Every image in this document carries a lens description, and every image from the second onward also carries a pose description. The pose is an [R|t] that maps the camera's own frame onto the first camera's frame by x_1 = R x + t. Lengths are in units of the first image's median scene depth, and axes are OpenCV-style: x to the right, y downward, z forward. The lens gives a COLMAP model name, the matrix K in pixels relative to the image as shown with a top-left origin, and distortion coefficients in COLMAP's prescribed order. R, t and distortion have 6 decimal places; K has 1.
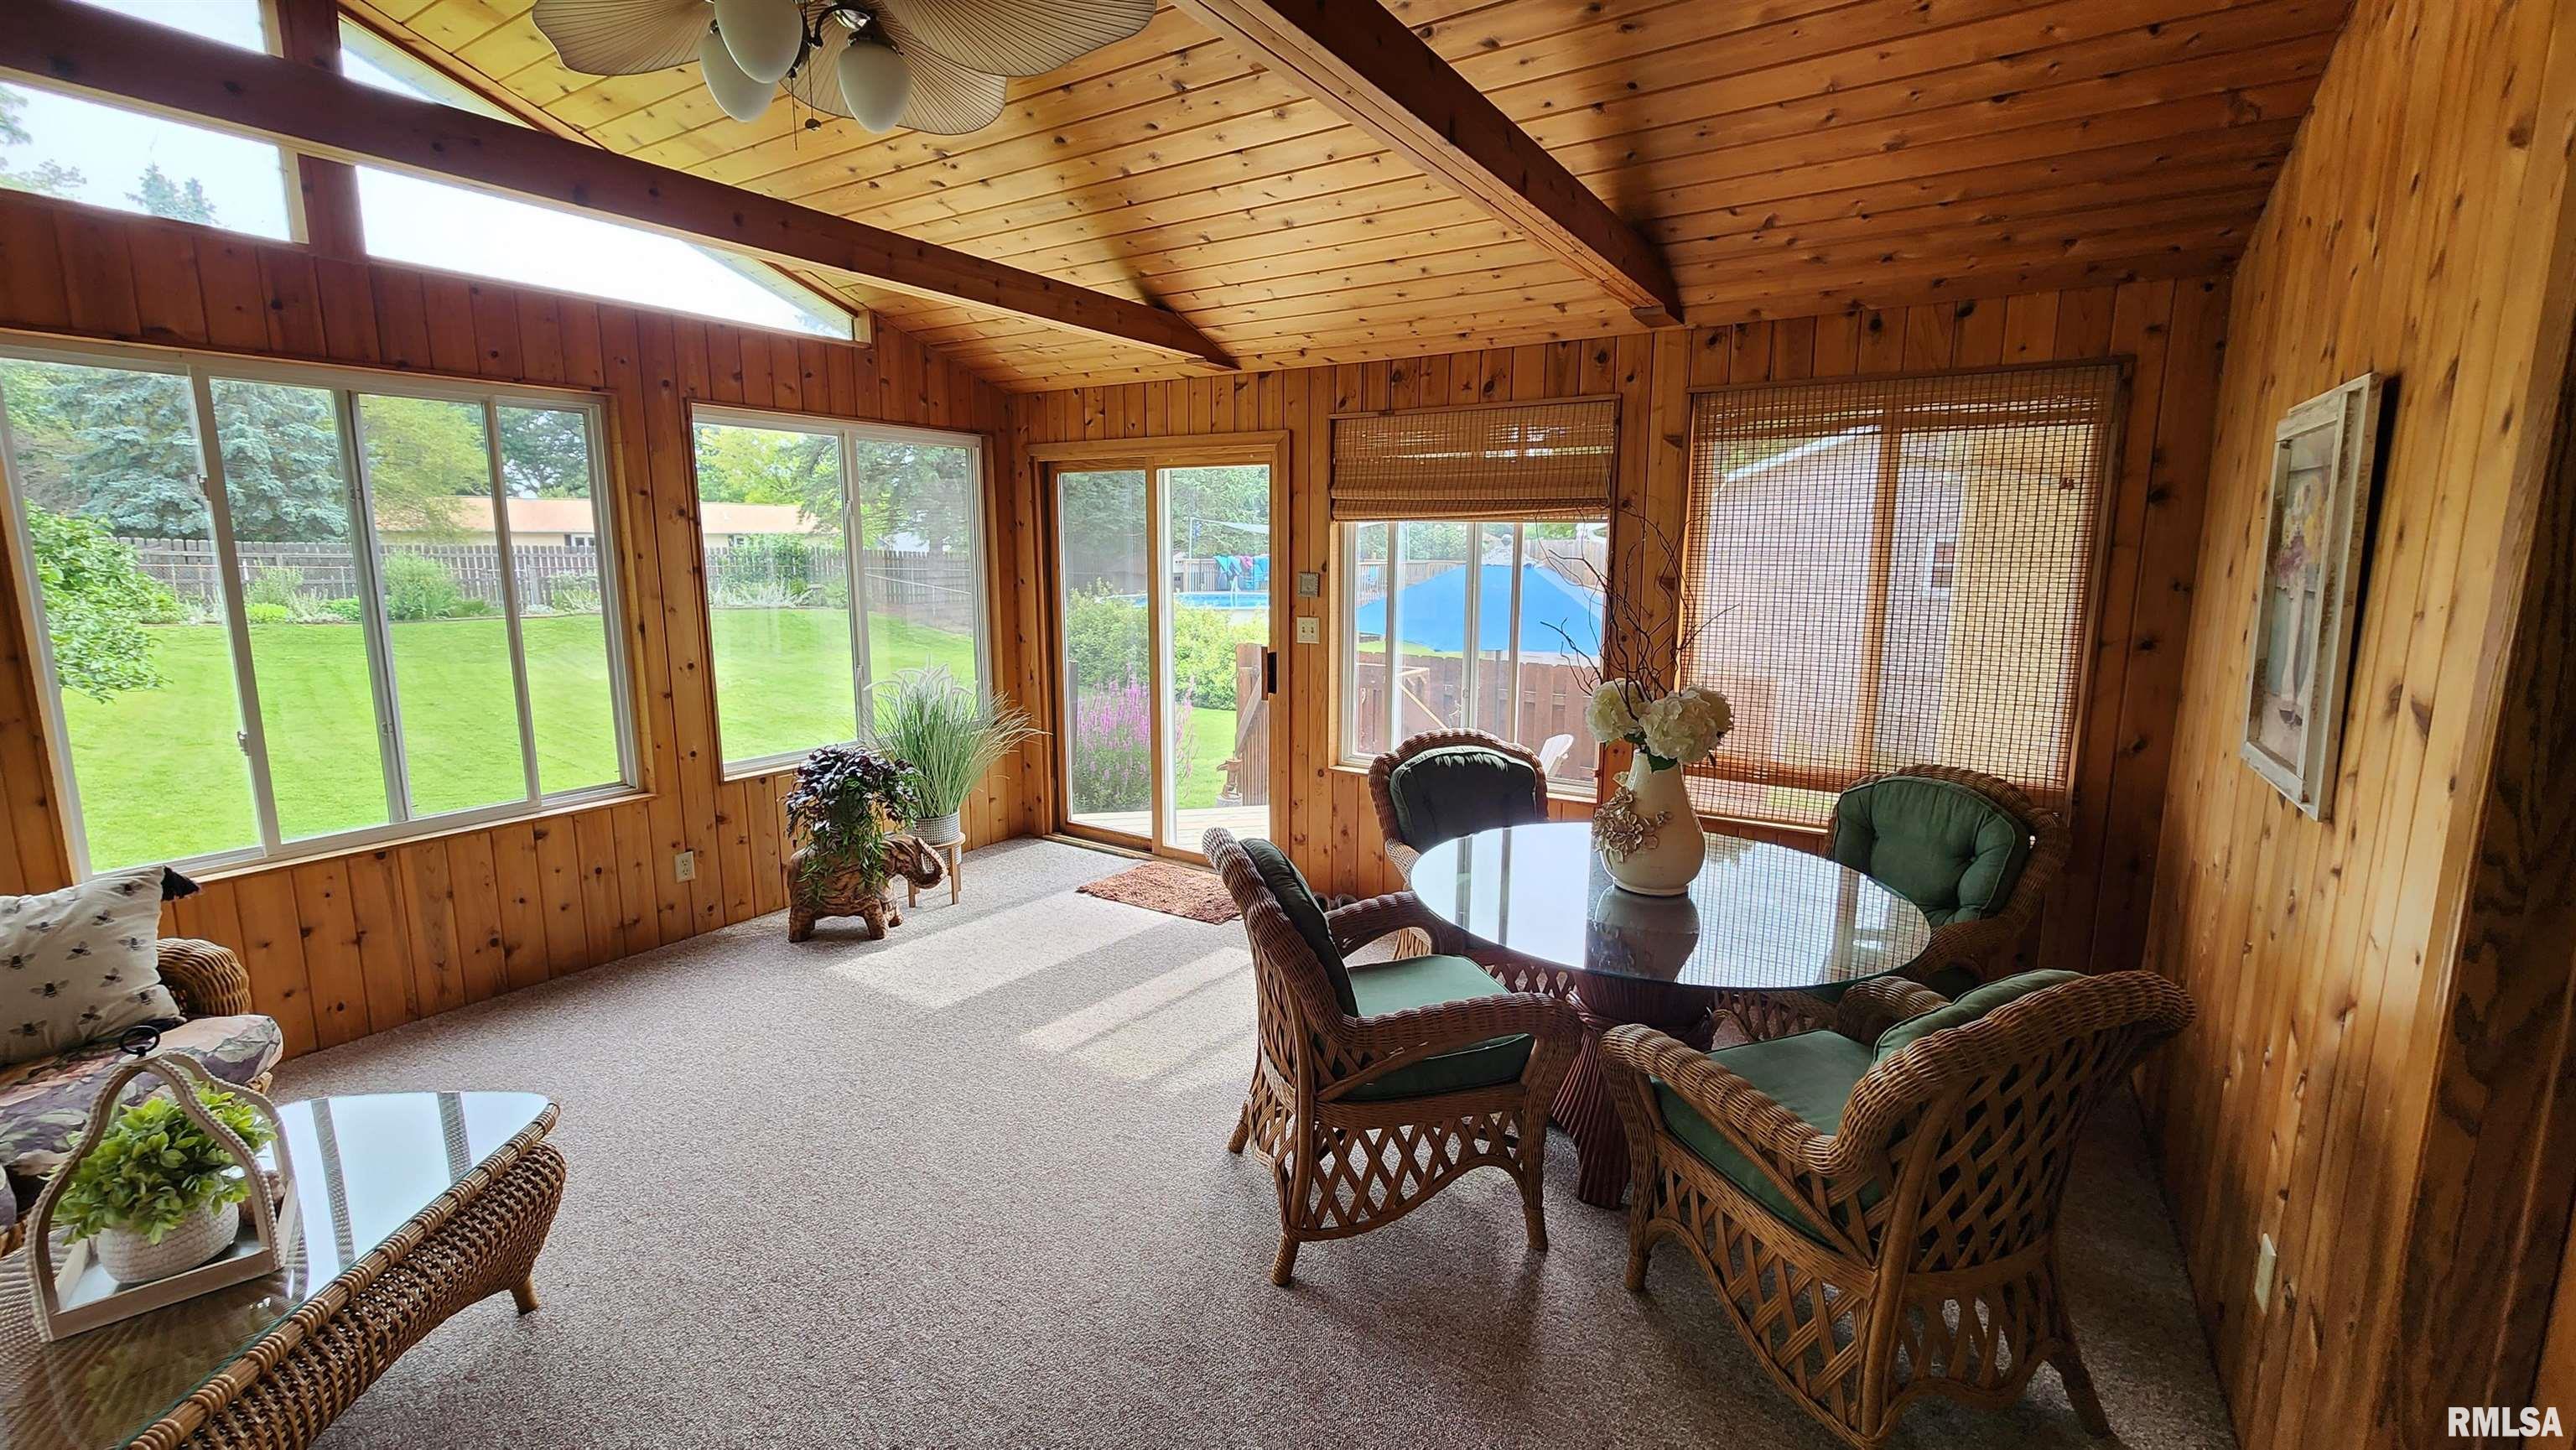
lens RADIAL K [[1057.4, 0, 1284.6], [0, 1057.4, 711.0], [0, 0, 1]] dist [0.000730, -0.000545]
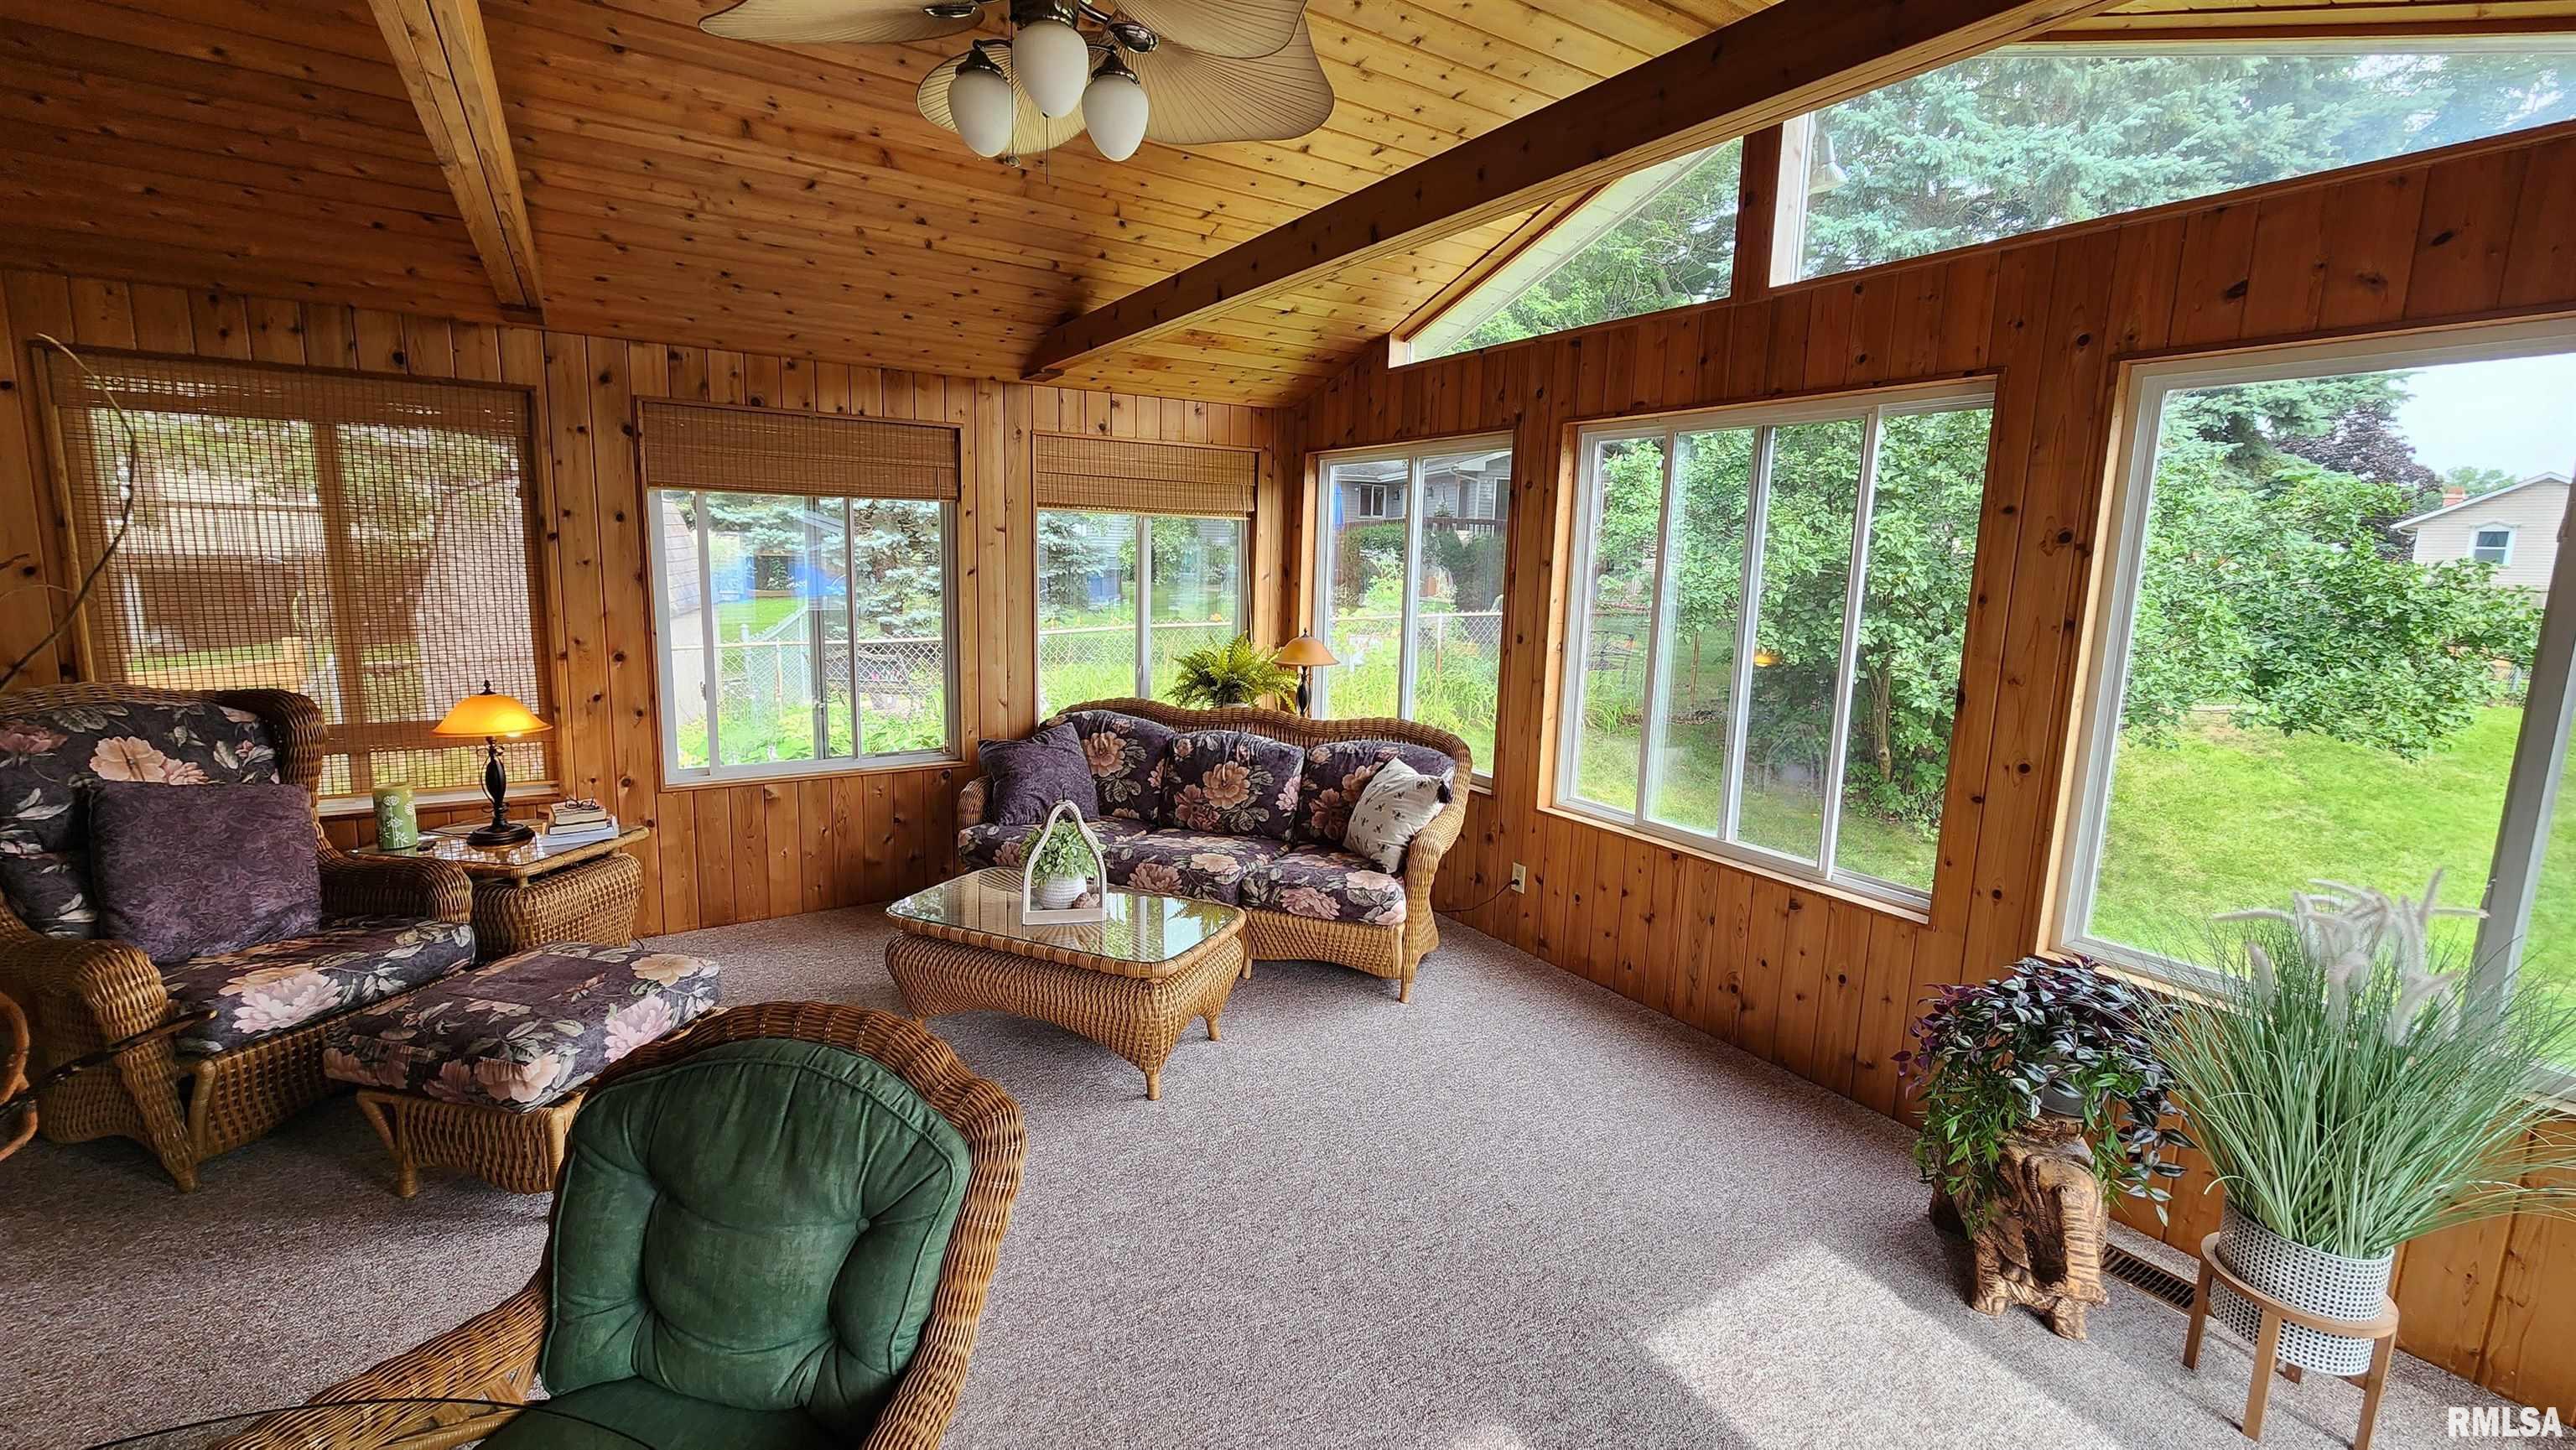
lens RADIAL K [[1057.4, 0, 1292.7], [0, 1057.4, 713.6], [0, 0, 1]] dist [0.000730, -0.000545]
pose [[-0.407373, 0.124208, -0.904776, 0.199004], [-0.174850, 0.961774, 0.210758, -0.121389], [0.896367, 0.244057, -0.370083, 0.744343]]
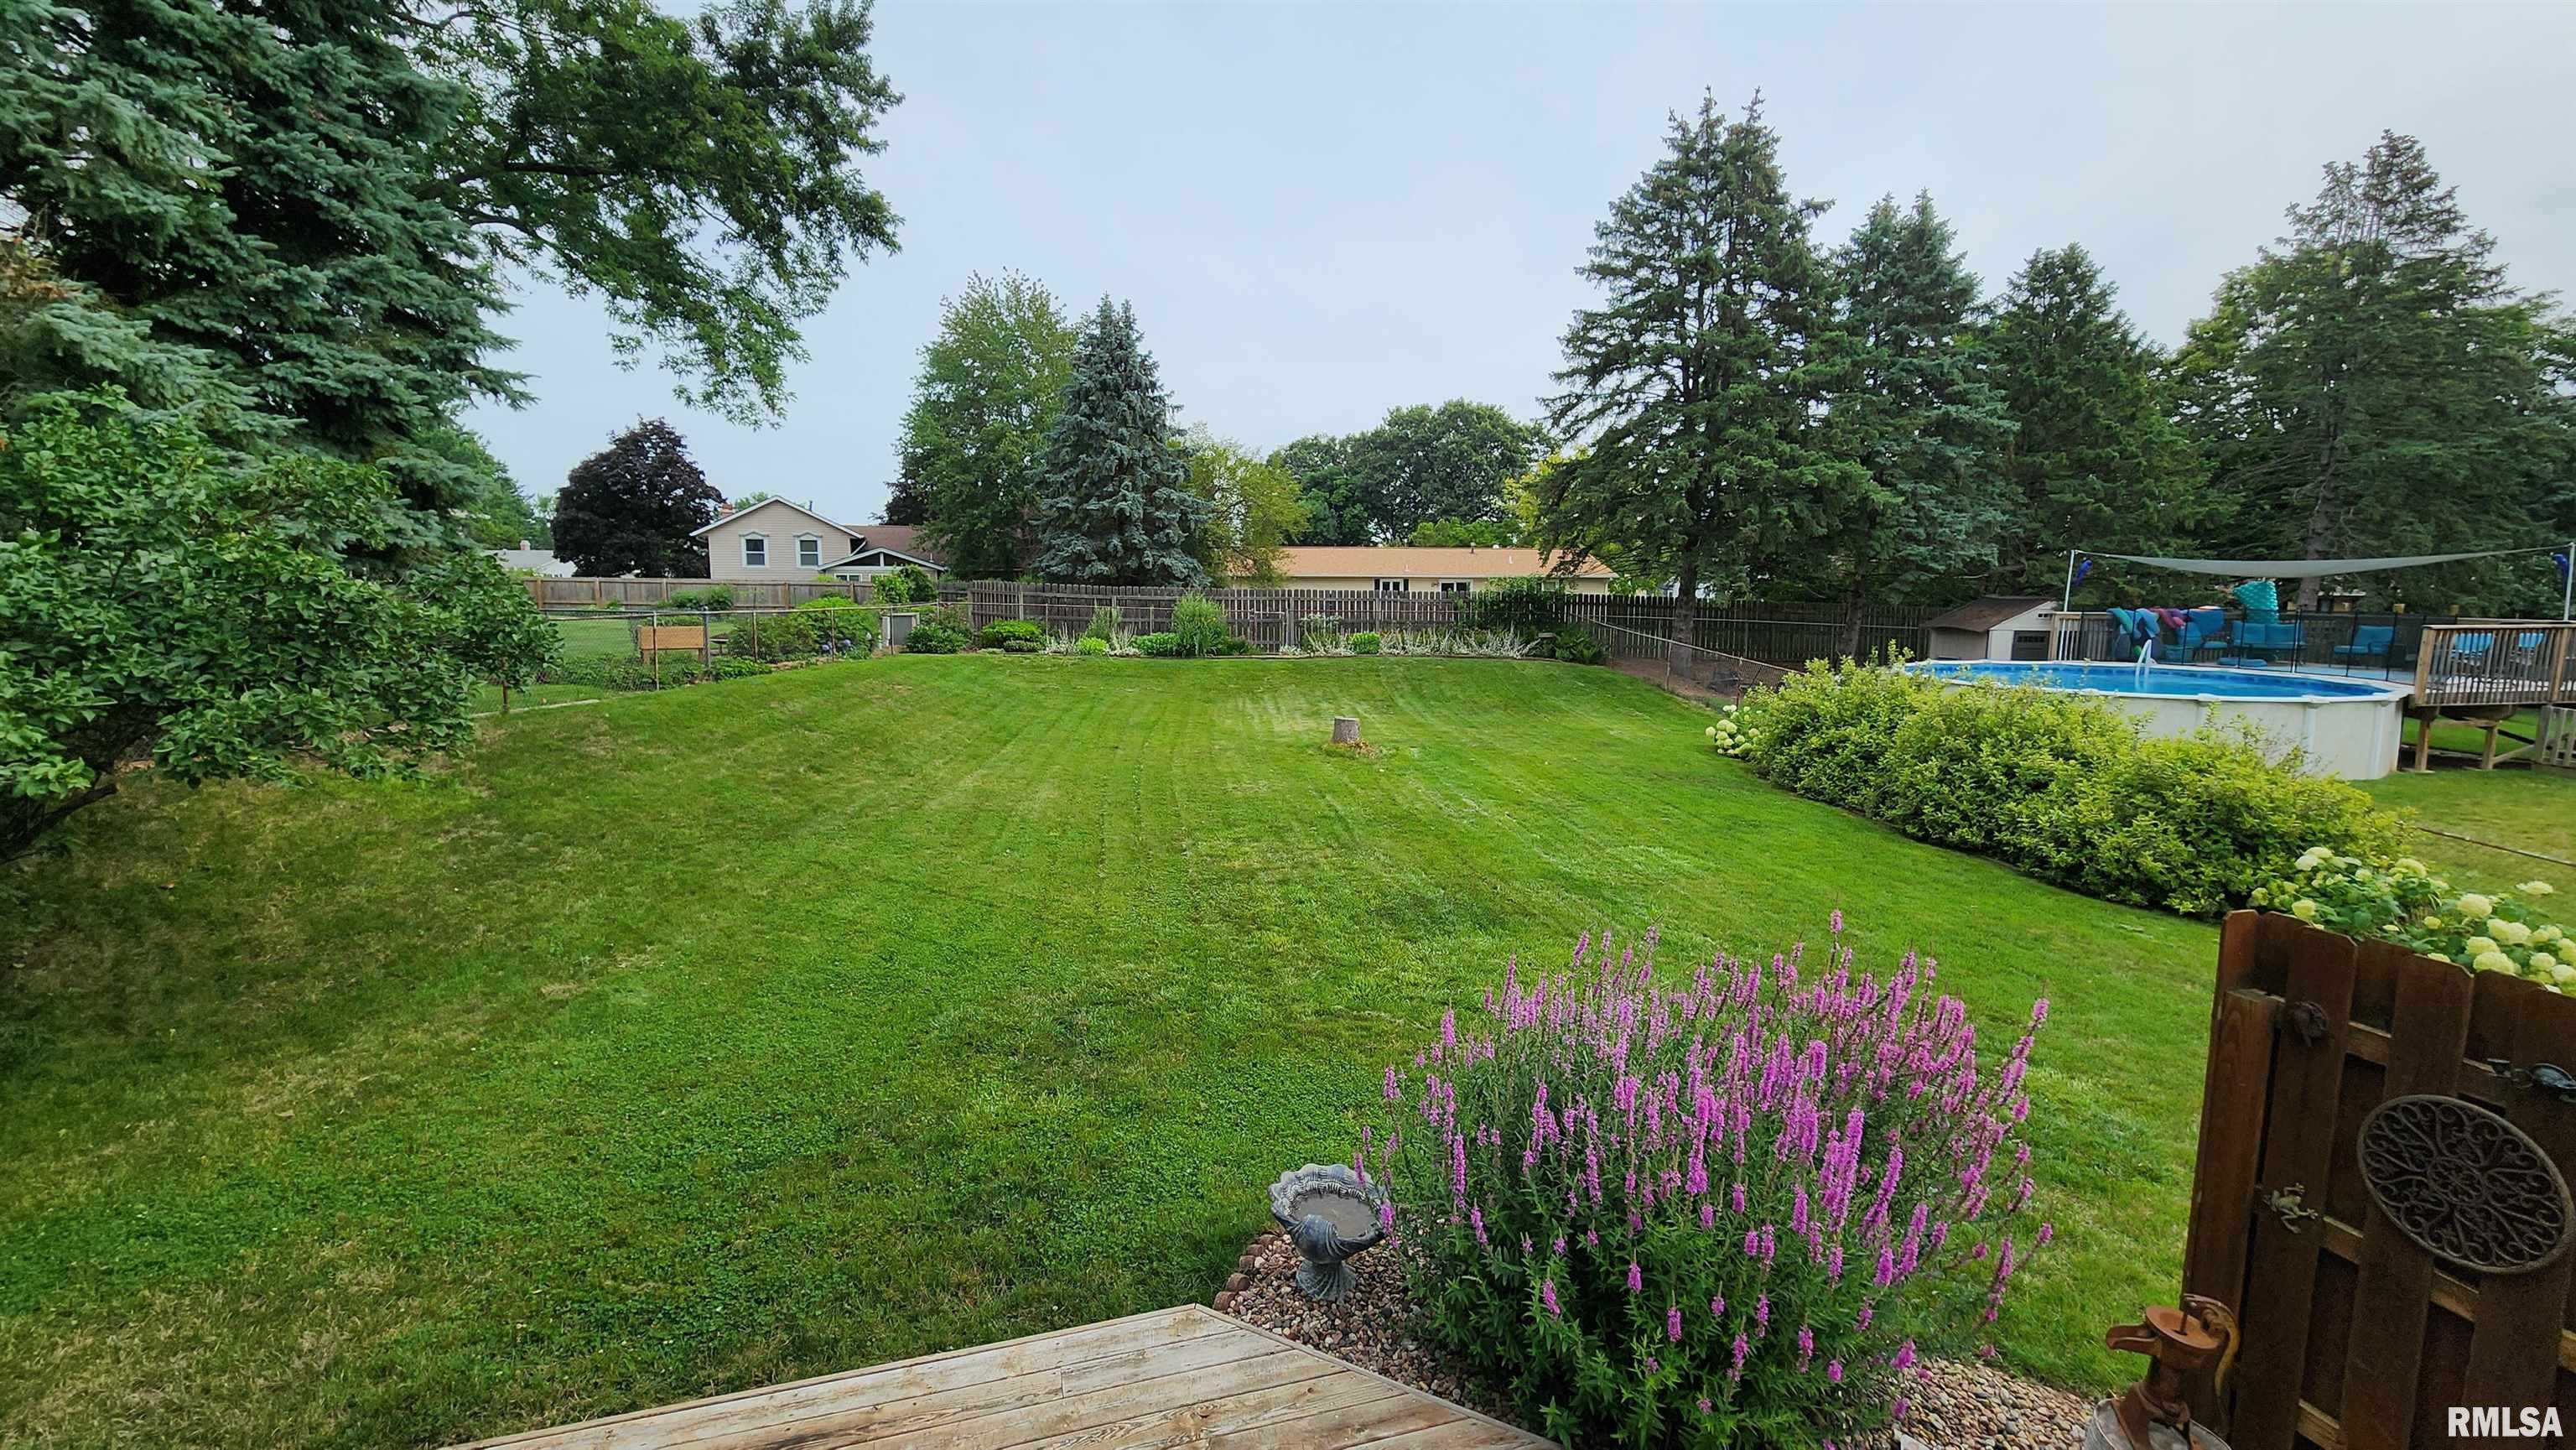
lens RADIAL K [[1057.4, 0, 1288.5], [0, 1057.4, 718.1], [0, 0, 1]] dist [0.000730, -0.000545]
pose [[0.753206, 0.082074, -0.652644, -0.124945], [-0.104529, 0.994512, 0.004430, -0.212620], [0.649426, 0.064883, 0.757652, 1.324252]]
